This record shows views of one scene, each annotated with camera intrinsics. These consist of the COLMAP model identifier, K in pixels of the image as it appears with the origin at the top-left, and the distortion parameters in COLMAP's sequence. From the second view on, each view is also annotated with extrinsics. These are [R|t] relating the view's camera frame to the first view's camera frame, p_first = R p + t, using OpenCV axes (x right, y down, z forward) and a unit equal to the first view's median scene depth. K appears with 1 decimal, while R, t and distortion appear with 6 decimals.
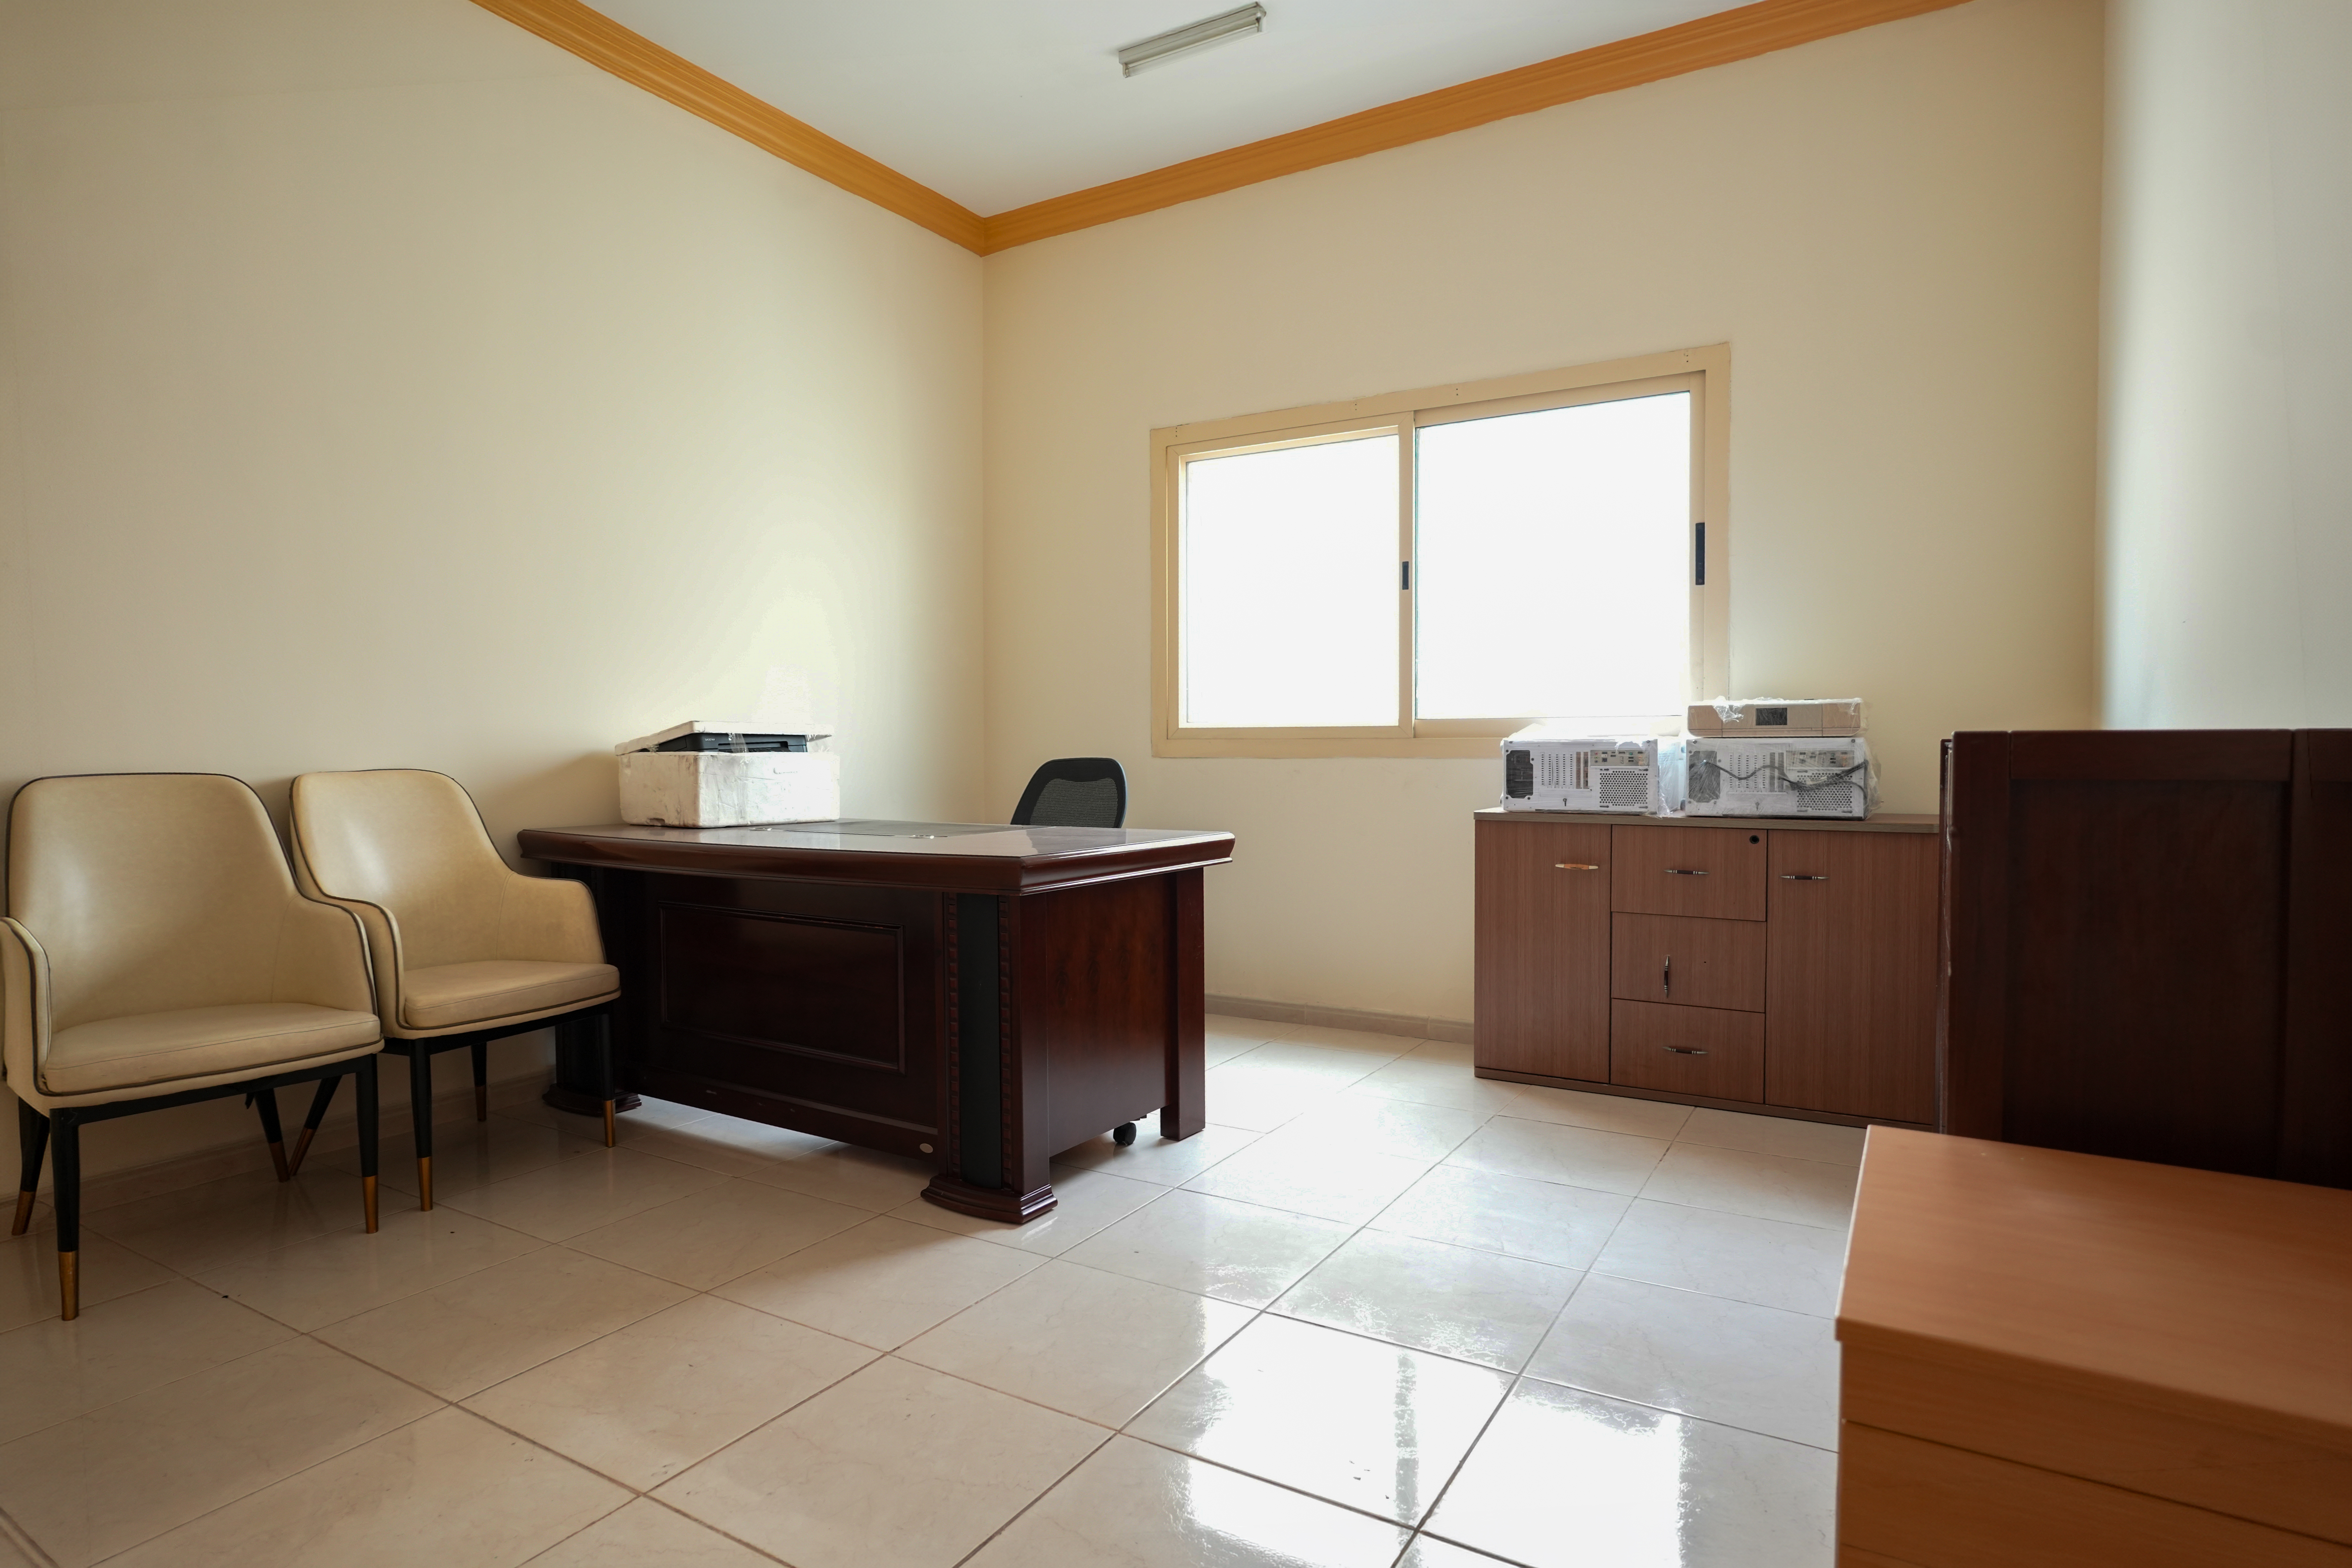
lens RADIAL K [[1344.0, 0, 1176.0], [0, 1344.0, 784.0], [0, 0, 1]] dist [-0.033315, 0.000099]
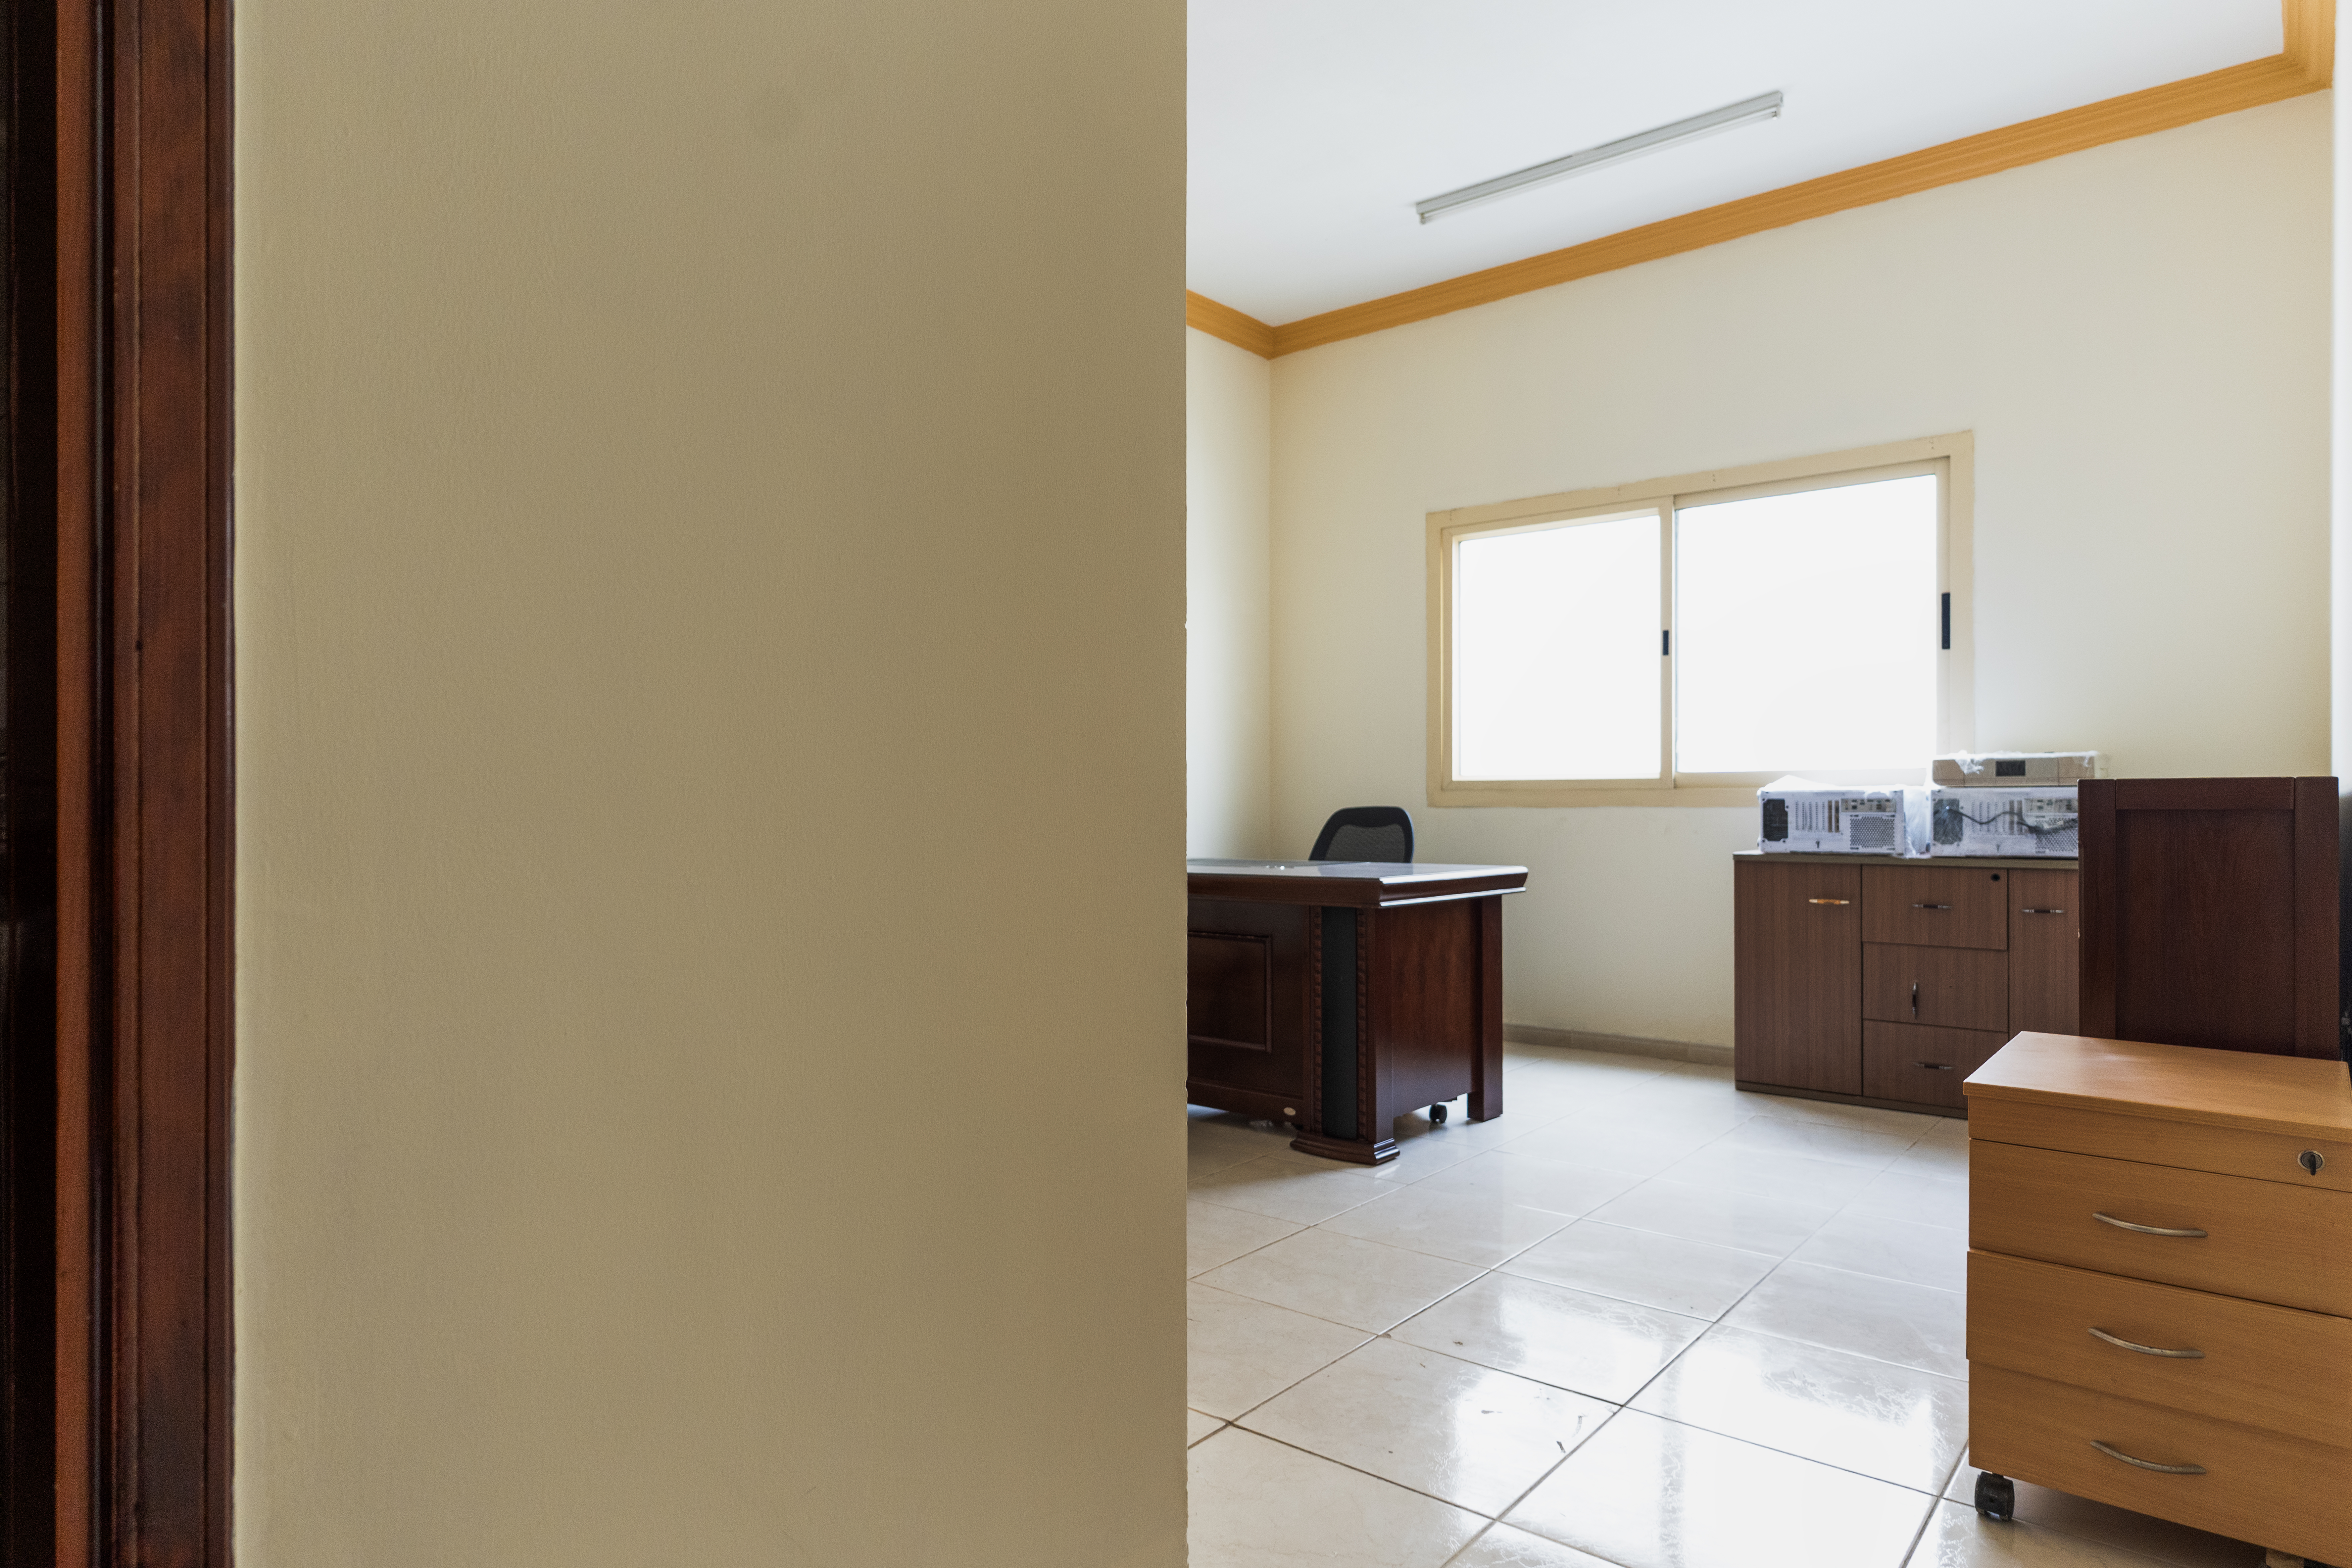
lens RADIAL K [[1358.2, 0, 1217.7], [0, 1358.2, 801.4], [0, 0, 1]] dist [-0.000675, 0.000151]
pose [[0.990835, -0.000321, -0.135079, -0.059158], [-0.003257, 0.999650, -0.026268, 0.009074], [0.135040, 0.026467, 0.990487, -0.213139]]
